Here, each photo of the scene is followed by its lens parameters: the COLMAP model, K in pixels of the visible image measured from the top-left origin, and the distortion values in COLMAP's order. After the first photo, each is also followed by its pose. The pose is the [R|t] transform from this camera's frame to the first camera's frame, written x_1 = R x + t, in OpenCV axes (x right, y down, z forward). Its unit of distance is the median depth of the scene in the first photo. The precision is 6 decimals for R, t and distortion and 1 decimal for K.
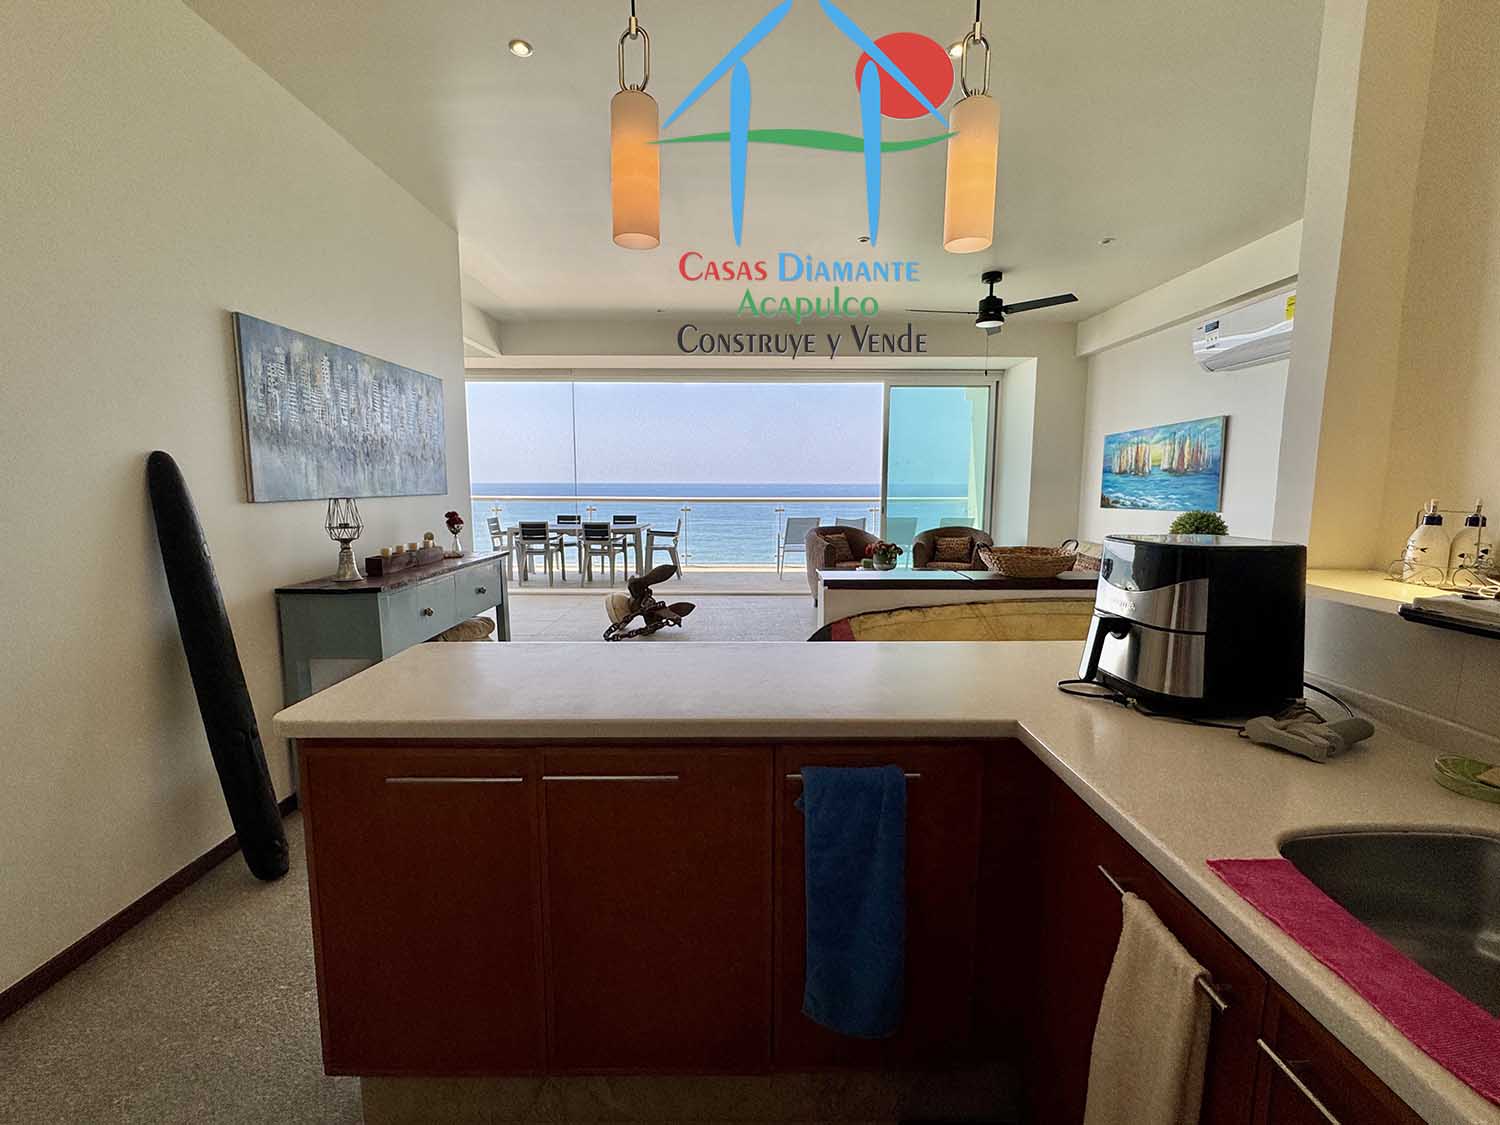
lens RADIAL K [[648.8, 0, 750.0], [0, 648.8, 562.5], [0, 0, 1]] dist [-0.003350, -0.000128]
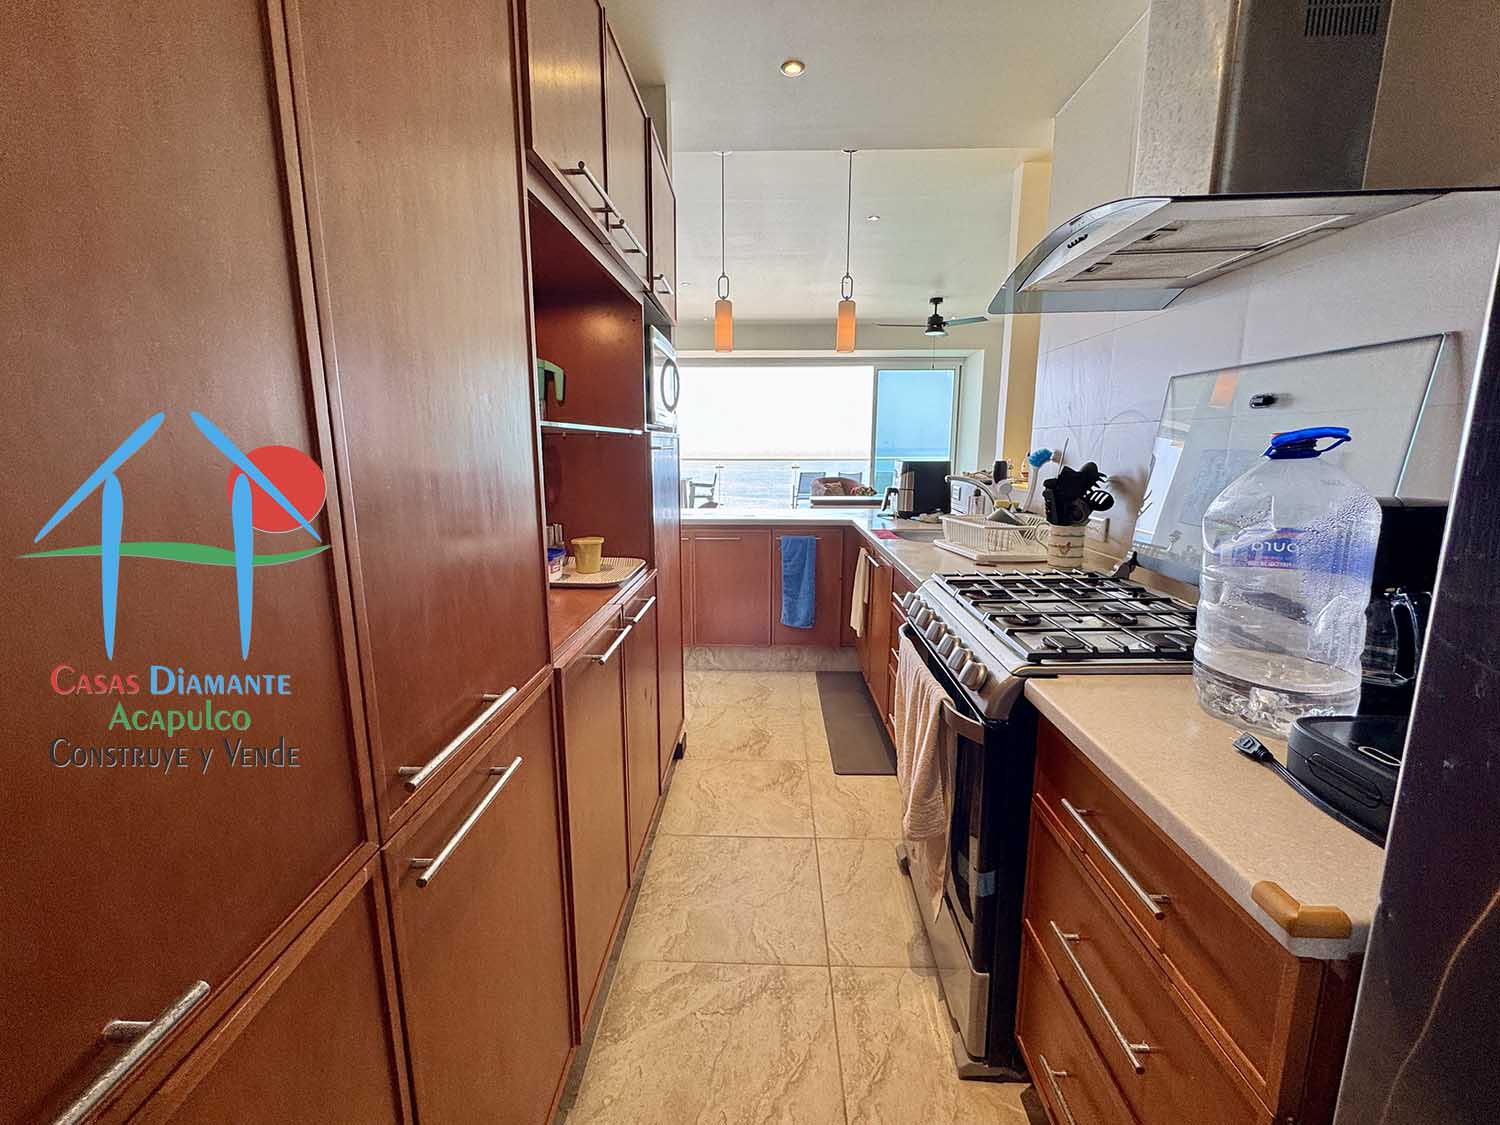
lens RADIAL K [[634.2, 0, 754.0], [0, 634.2, 564.5], [0, 0, 1]] dist [-0.001407, -0.000241]
pose [[0.999523, 0.005889, -0.030323, 0.009464], [-0.004027, 0.998123, 0.061113, 0.055496], [0.030626, -0.060962, 0.997670, -0.396610]]
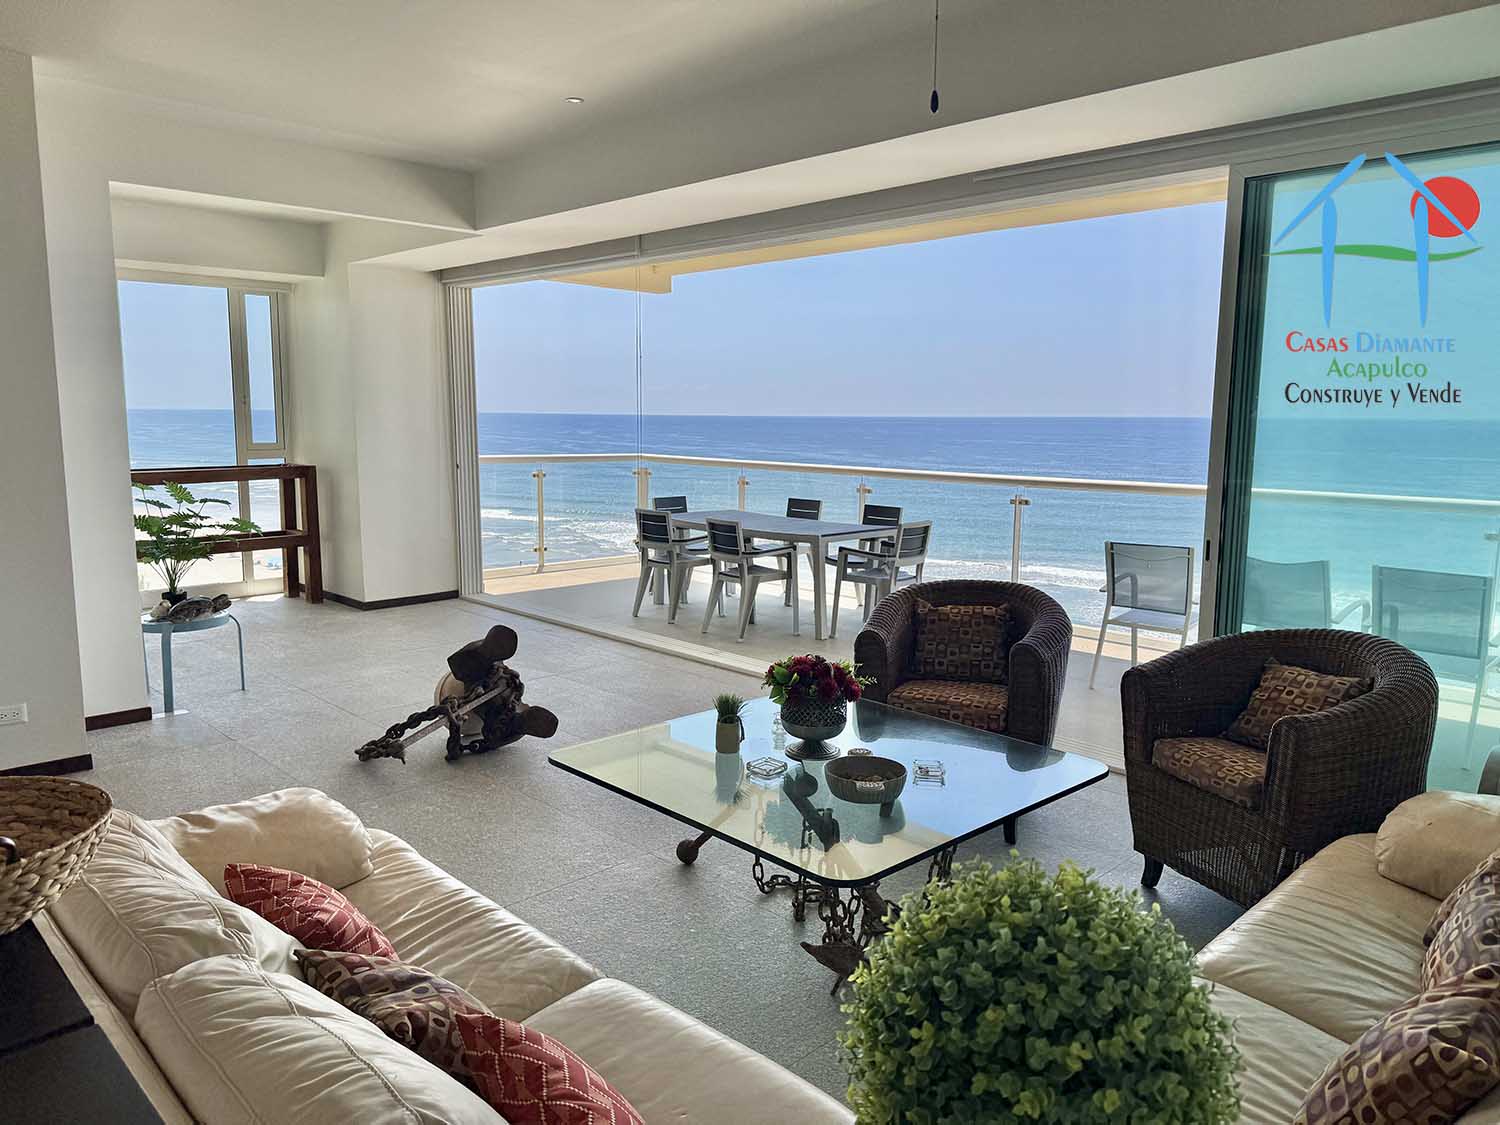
lens RADIAL K [[1044.4, 0, 752.1], [0, 1044.4, 563.5], [0, 0, 1]] dist [0.129924, -0.219037]
pose [[0.699078, 0.104883, -0.707311, 0.562031], [-0.095770, 0.994005, 0.052739, -0.104165], [0.708602, 0.030871, 0.704932, 0.567124]]
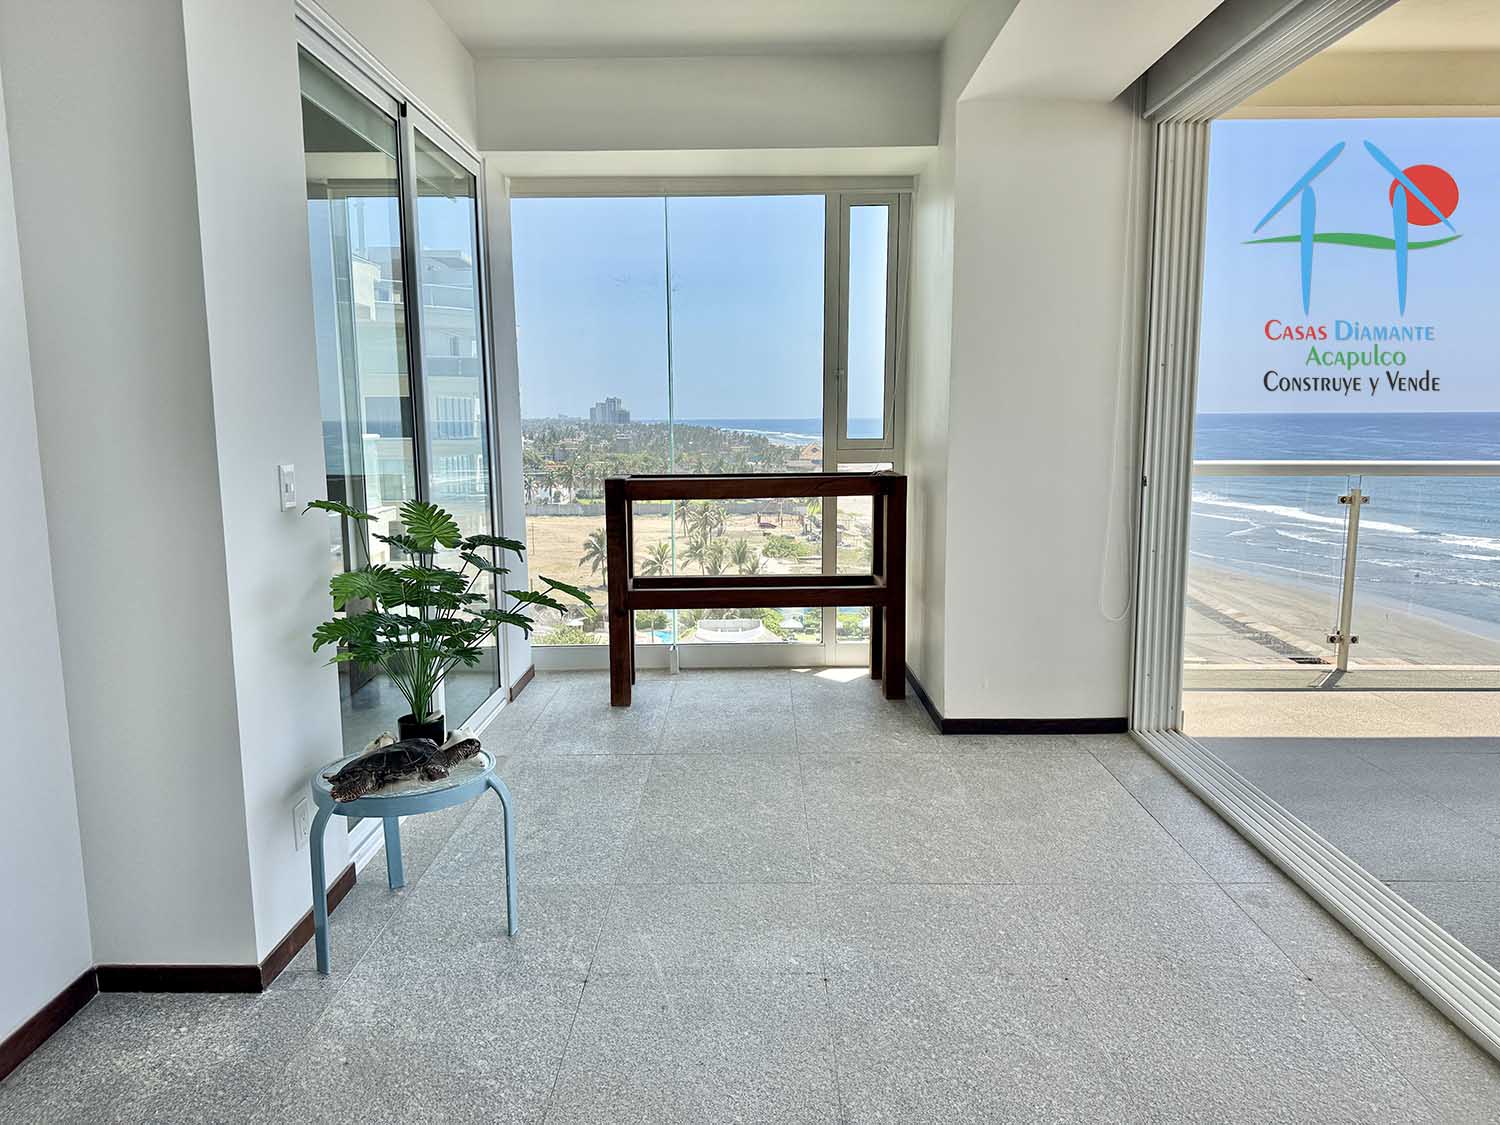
lens RADIAL K [[1044.4, 0, 752.1], [0, 1044.4, 563.5], [0, 0, 1]] dist [0.129924, -0.219037]
pose [[-0.008381, 0.137763, -0.990430, -0.012786], [-0.116868, 0.983542, 0.137794, -0.135693], [0.993112, 0.116904, 0.007857, 1.027774]]
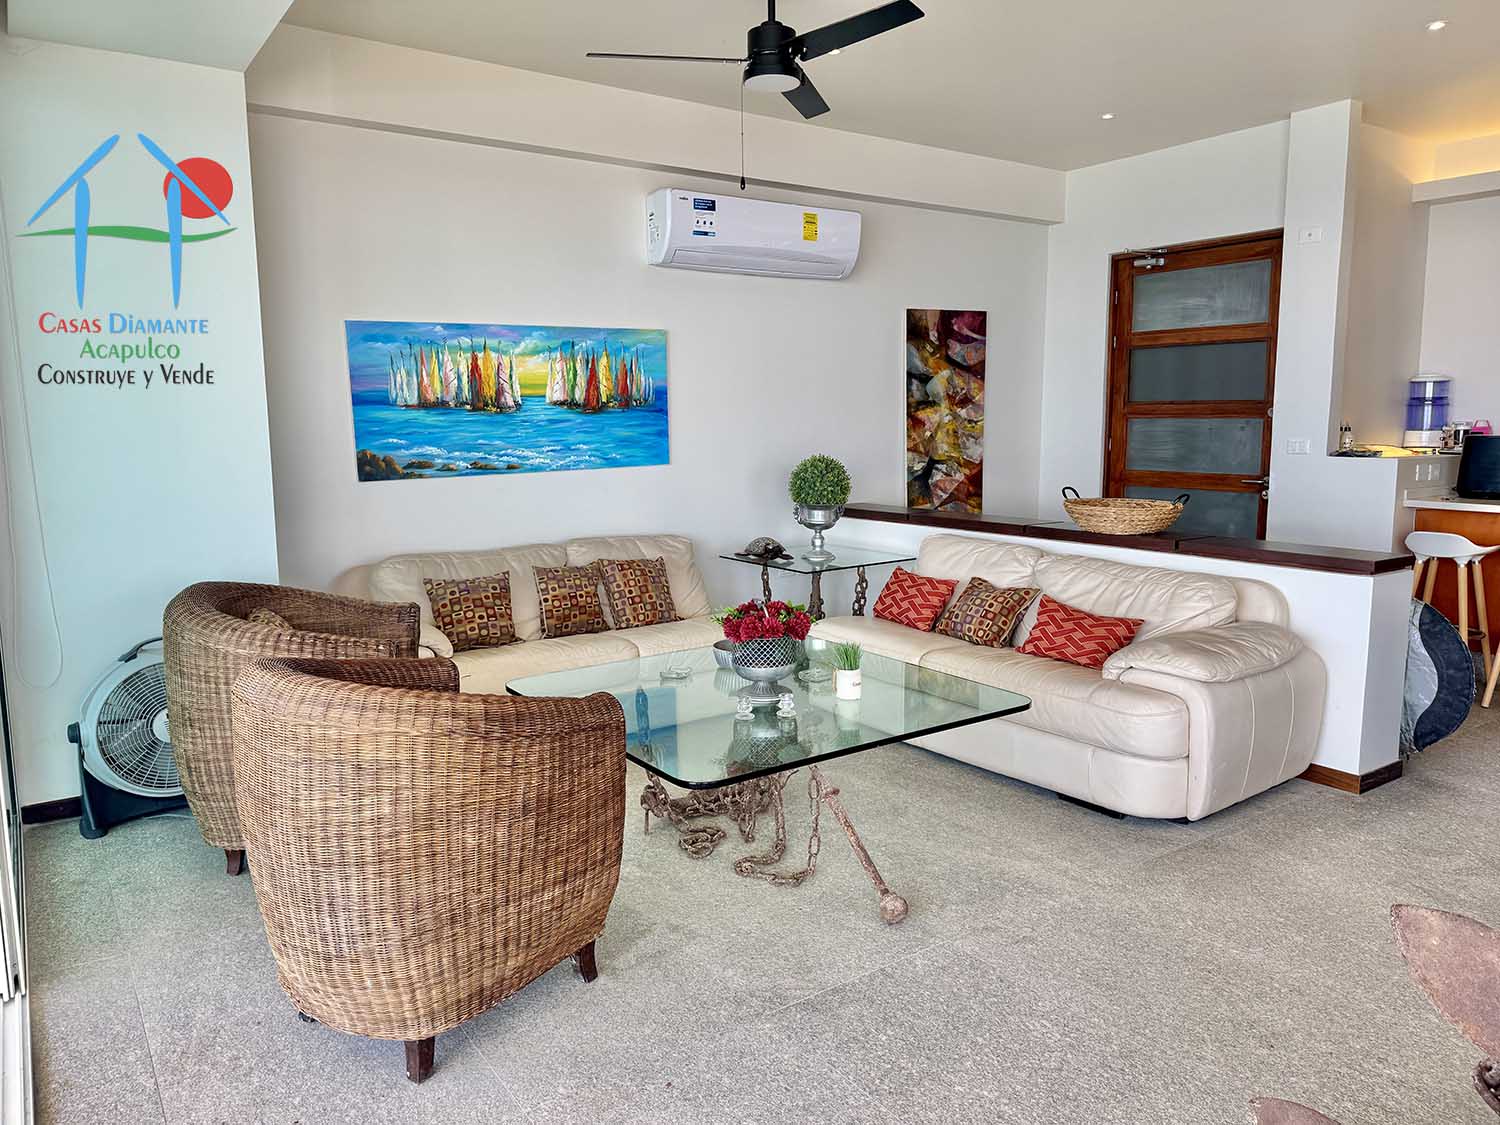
lens RADIAL K [[1040.3, 0, 750.0], [0, 1040.3, 562.5], [0, 0, 1]] dist [0.170096, -0.274390]
pose [[-0.572157, -0.110713, 0.812637, -0.238398], [0.109782, 0.971591, 0.209664, -0.165545], [-0.812763, 0.209173, -0.543748, 1.275162]]
